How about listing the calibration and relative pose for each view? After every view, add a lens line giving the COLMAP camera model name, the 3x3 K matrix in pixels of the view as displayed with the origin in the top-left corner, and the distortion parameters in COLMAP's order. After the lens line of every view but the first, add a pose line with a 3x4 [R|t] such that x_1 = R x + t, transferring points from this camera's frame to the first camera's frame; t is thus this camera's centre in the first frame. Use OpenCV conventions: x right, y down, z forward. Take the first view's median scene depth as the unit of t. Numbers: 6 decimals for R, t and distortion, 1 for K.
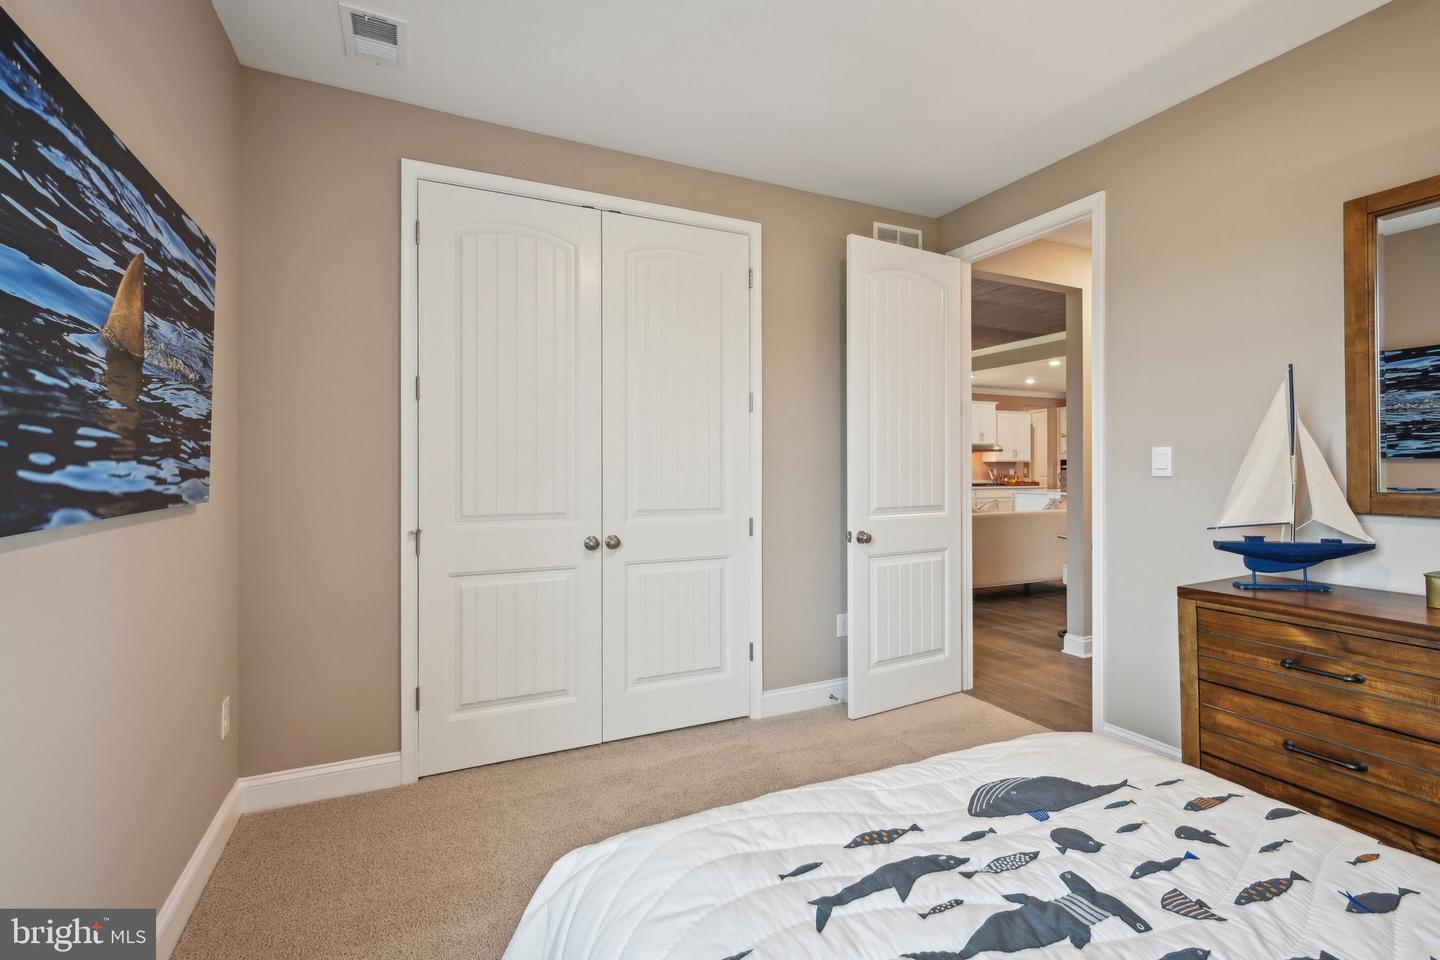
lens RADIAL K [[628.8, 0, 718.4], [0, 628.8, 475.8], [0, 0, 1]] dist [-0.000914, 0.000259]
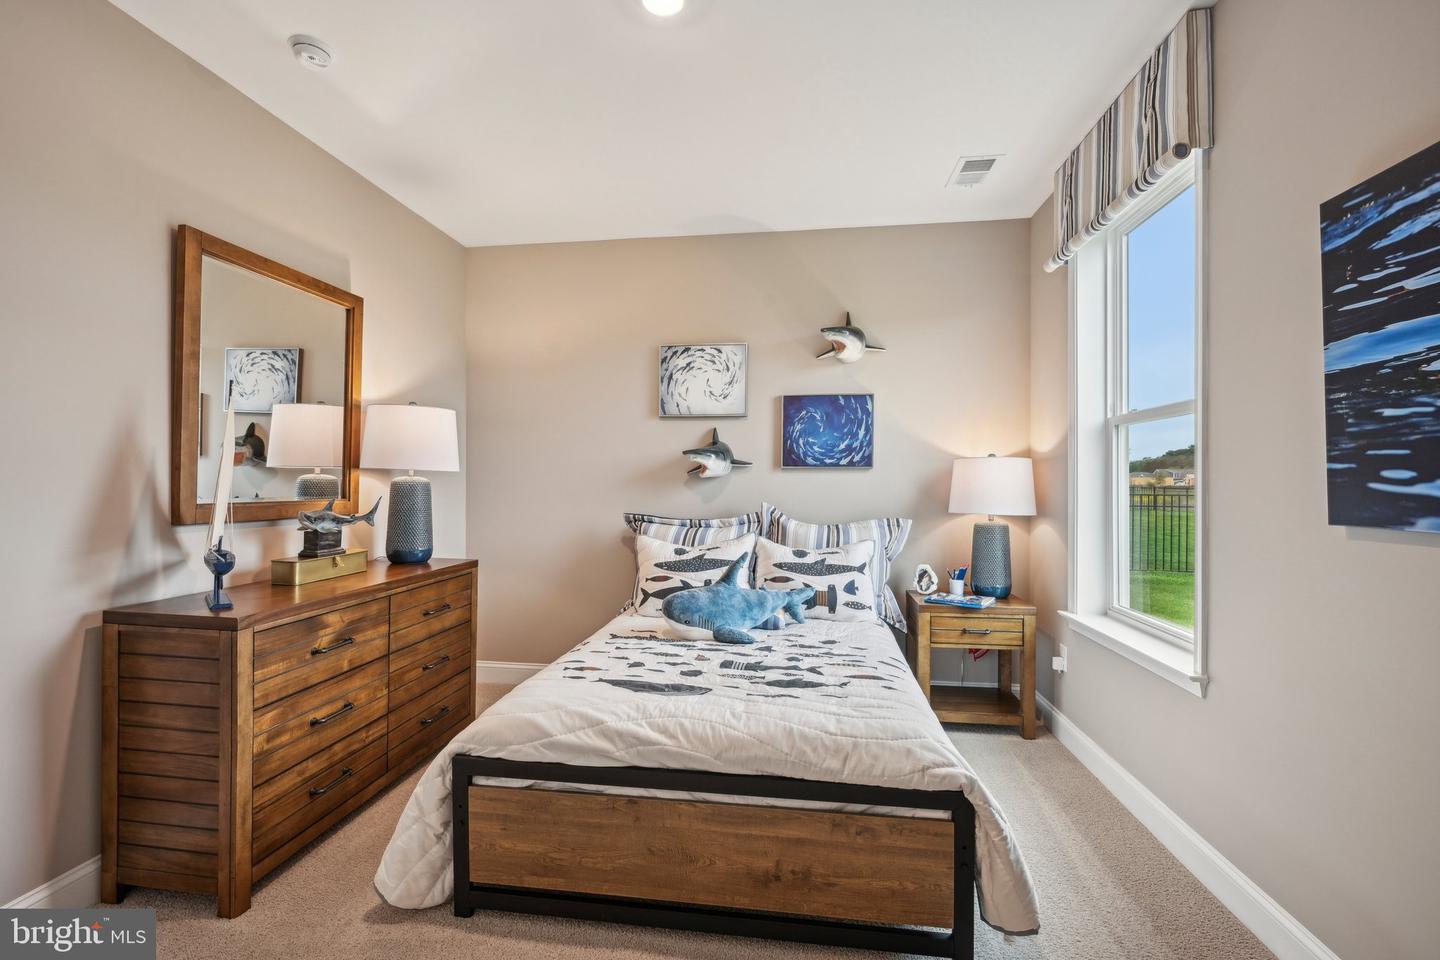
lens RADIAL K [[628.8, 0, 718.4], [0, 628.8, 475.8], [0, 0, 1]] dist [-0.000914, 0.000259]
pose [[-0.837209, 0.000177, 0.546883, -0.605989], [0.001531, 0.999997, 0.002021, -0.028071], [-0.546881, 0.002530, -0.837207, 2.797866]]
